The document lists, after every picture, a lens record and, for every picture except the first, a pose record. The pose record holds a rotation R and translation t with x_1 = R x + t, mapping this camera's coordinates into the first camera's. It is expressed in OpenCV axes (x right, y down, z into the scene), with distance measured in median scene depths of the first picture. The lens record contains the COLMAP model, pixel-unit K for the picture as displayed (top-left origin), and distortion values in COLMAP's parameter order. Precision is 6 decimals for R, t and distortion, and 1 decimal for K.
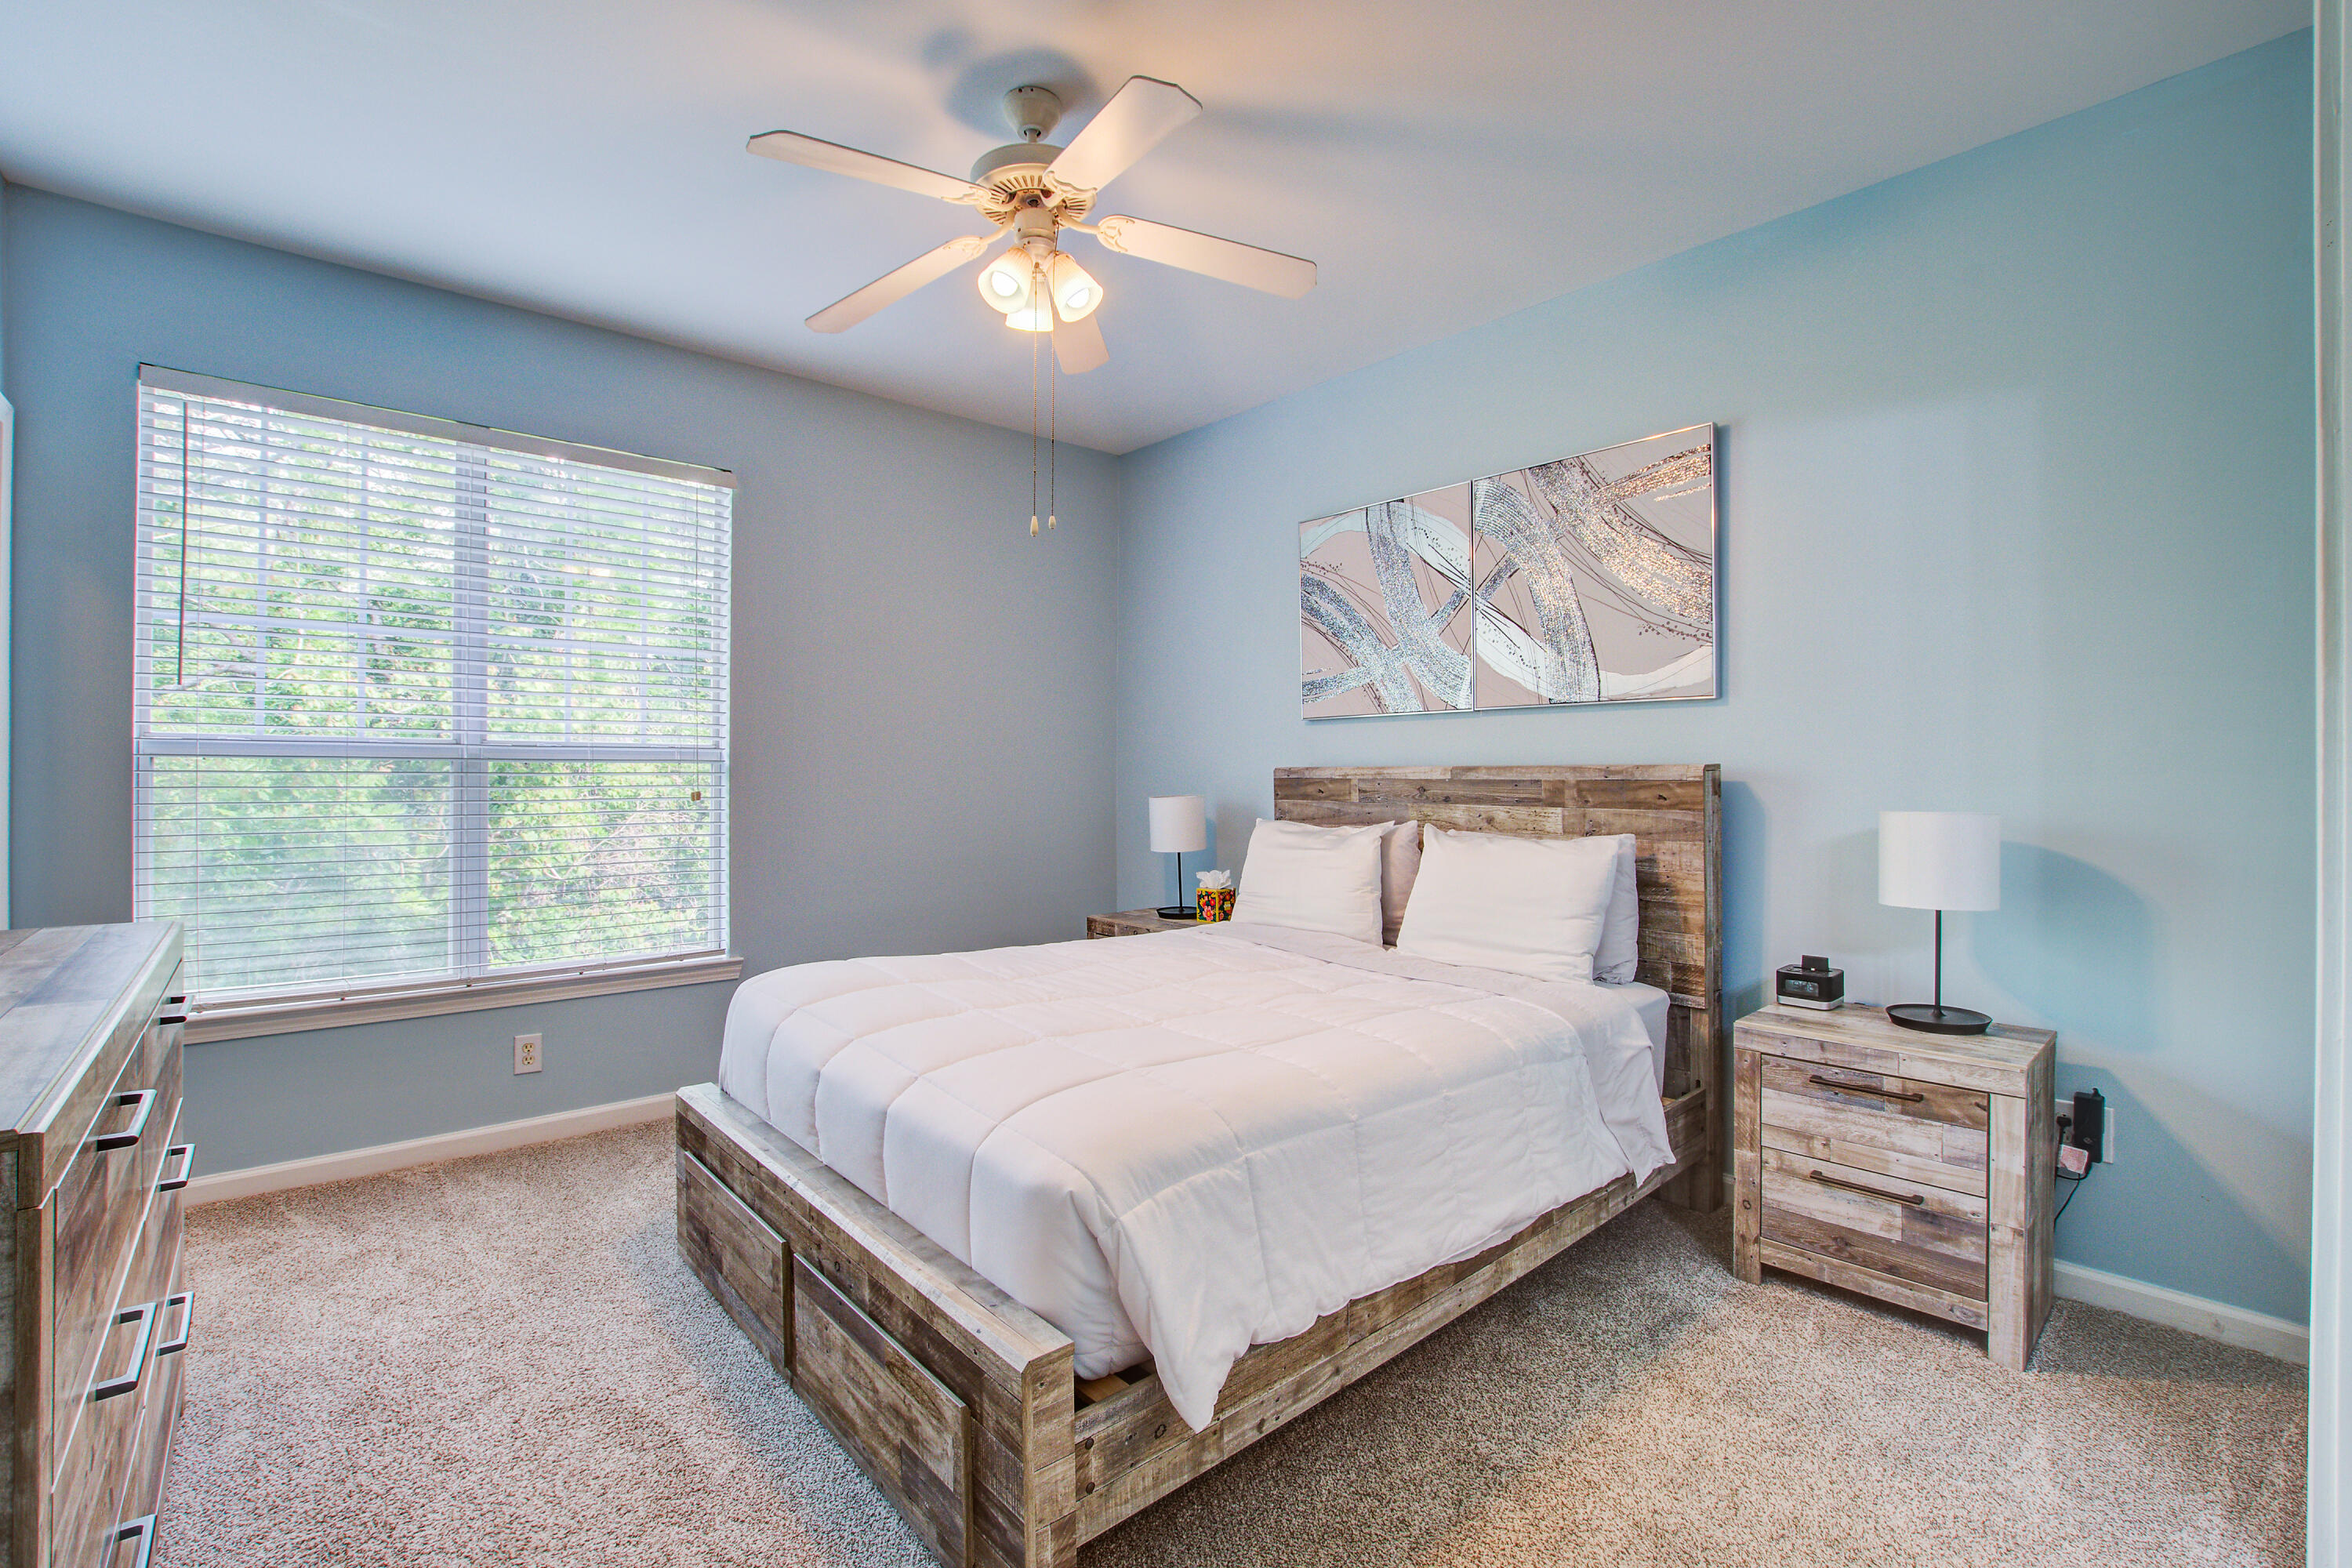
lens RADIAL K [[1061.9, 0, 1176.0], [0, 1061.9, 784.0], [0, 0, 1]] dist [-0.000614, 0.000259]
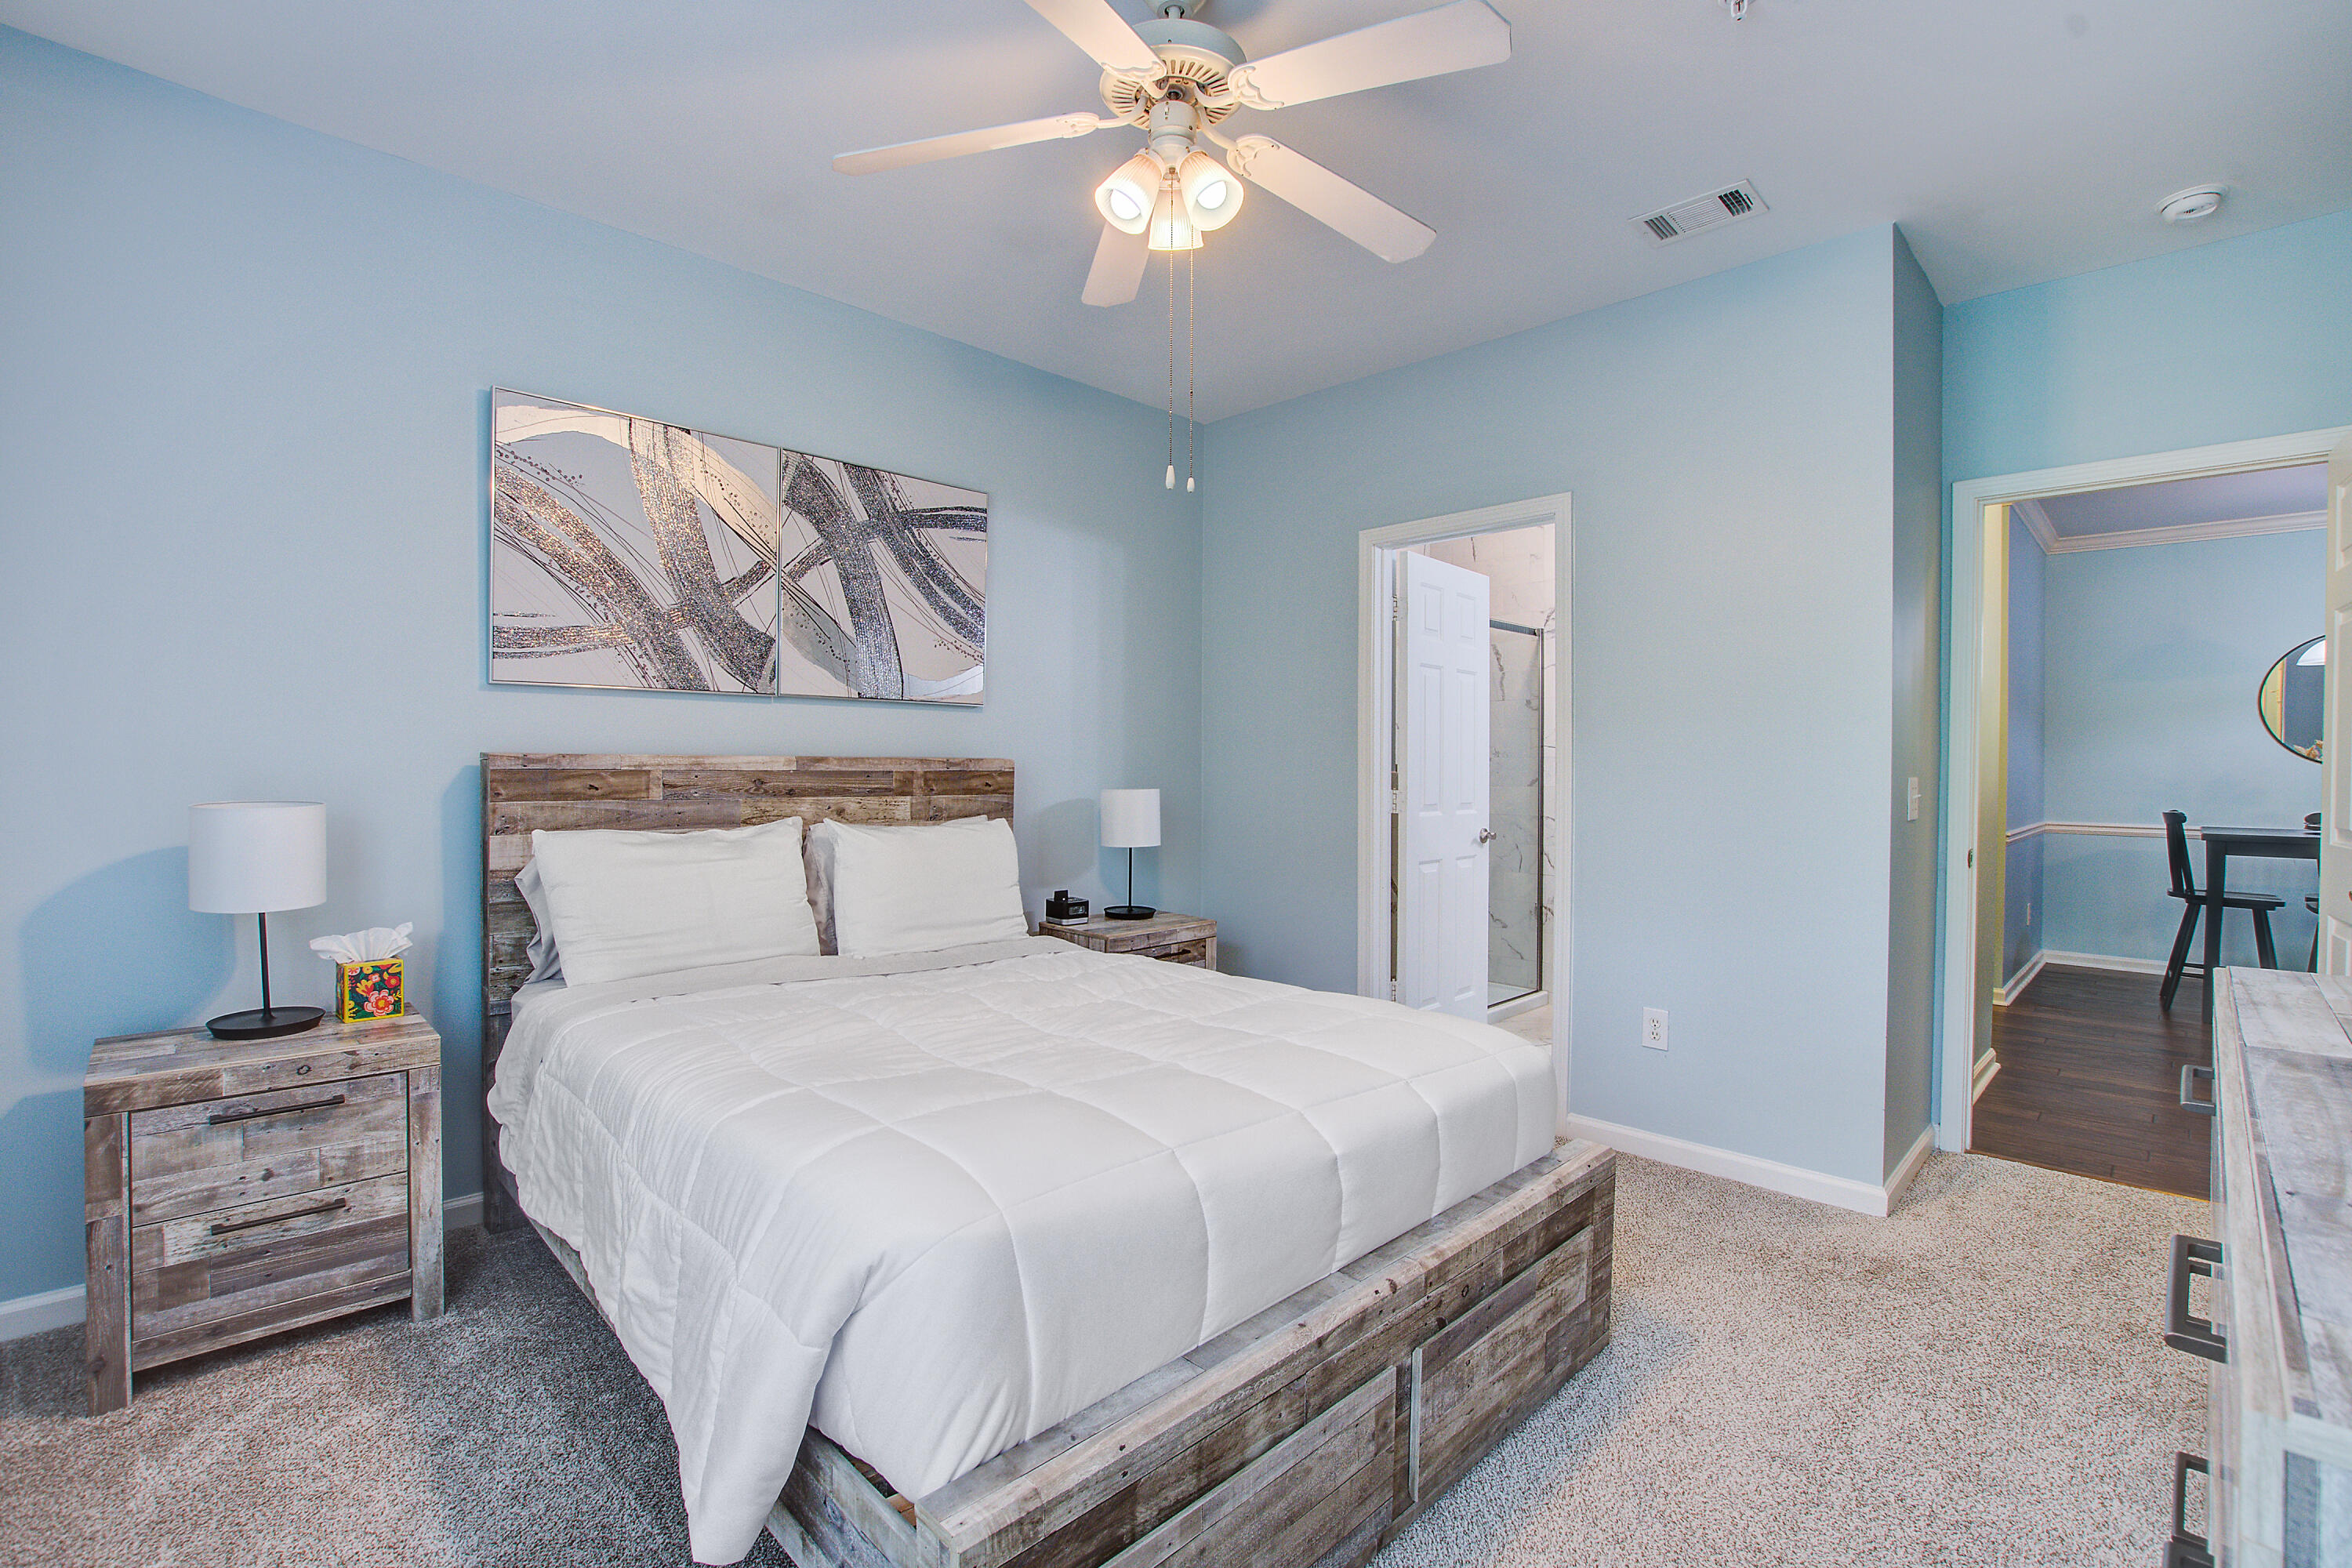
lens RADIAL K [[1061.9, 0, 1176.0], [0, 1061.9, 784.0], [0, 0, 1]] dist [-0.000614, 0.000259]
pose [[-0.048978, -0.018702, 0.998625, -0.706675], [0.001529, 0.999822, 0.018799, -0.009926], [-0.998799, 0.002448, -0.048940, 0.739906]]
